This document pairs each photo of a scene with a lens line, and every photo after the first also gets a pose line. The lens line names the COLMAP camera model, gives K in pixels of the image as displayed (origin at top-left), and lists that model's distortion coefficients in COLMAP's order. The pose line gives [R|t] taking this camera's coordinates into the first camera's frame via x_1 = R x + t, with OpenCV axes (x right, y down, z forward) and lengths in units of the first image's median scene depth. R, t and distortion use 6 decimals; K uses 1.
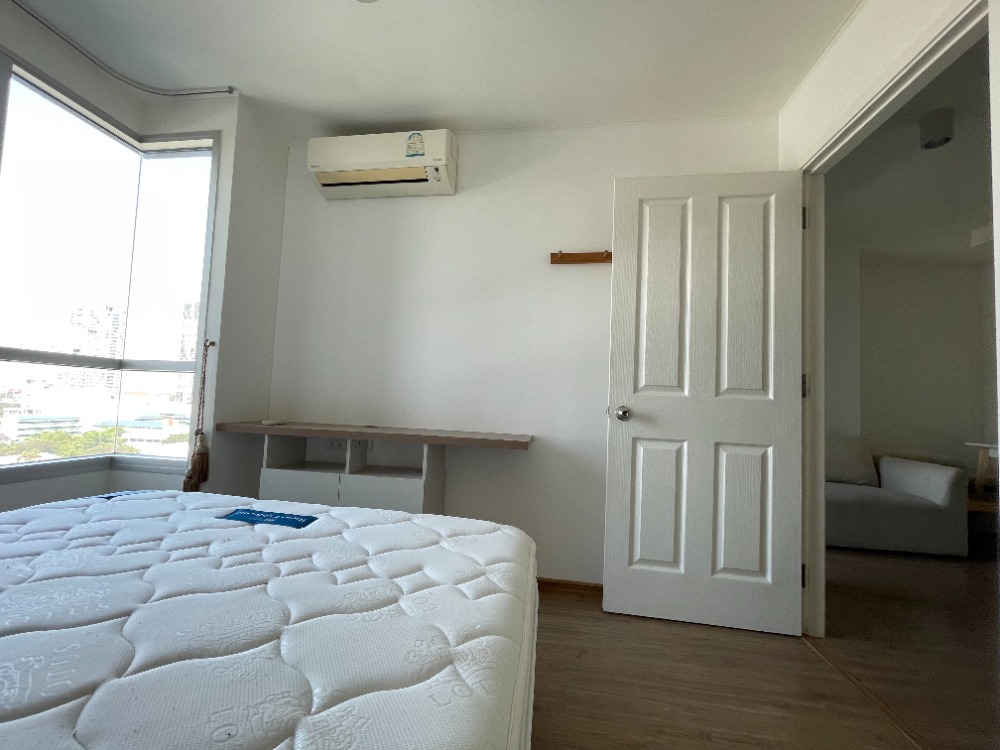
lens RADIAL K [[404.6, 0, 498.4], [0, 404.6, 382.0], [0, 0, 1]] dist [-0.001690, 0.002944]
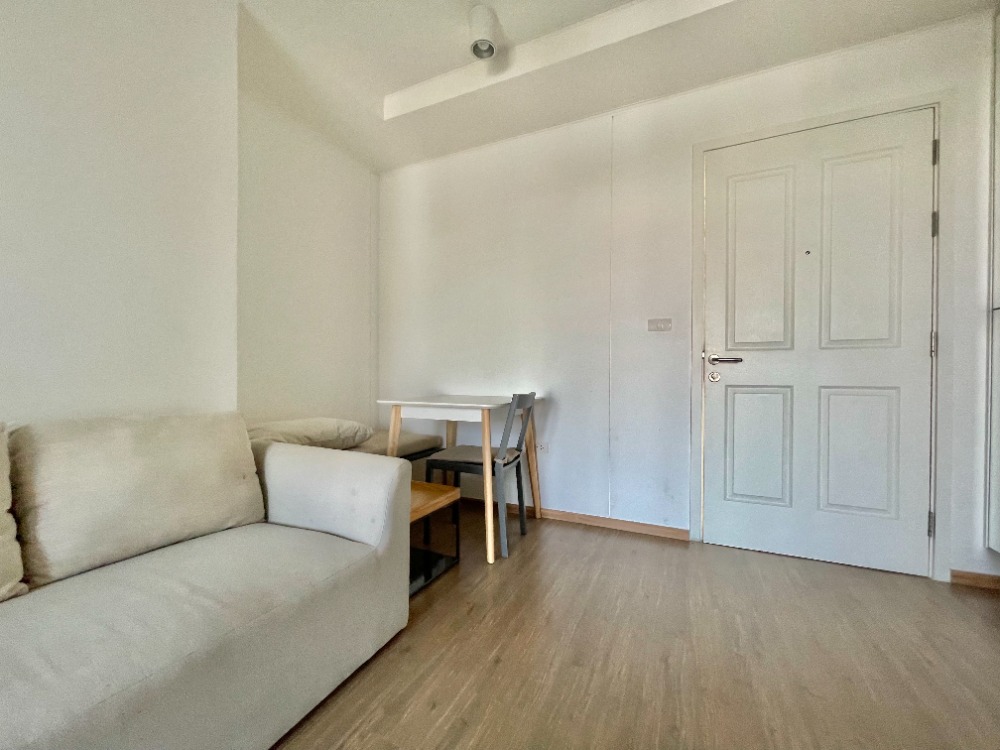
lens RADIAL K [[404.6, 0, 498.4], [0, 404.6, 382.0], [0, 0, 1]] dist [-0.001690, 0.002944]
pose [[0.260396, -0.050088, 0.964202, 0.593528], [-0.041351, 0.997159, 0.062968, 0.073380], [-0.964616, -0.056268, 0.257585, 0.656343]]
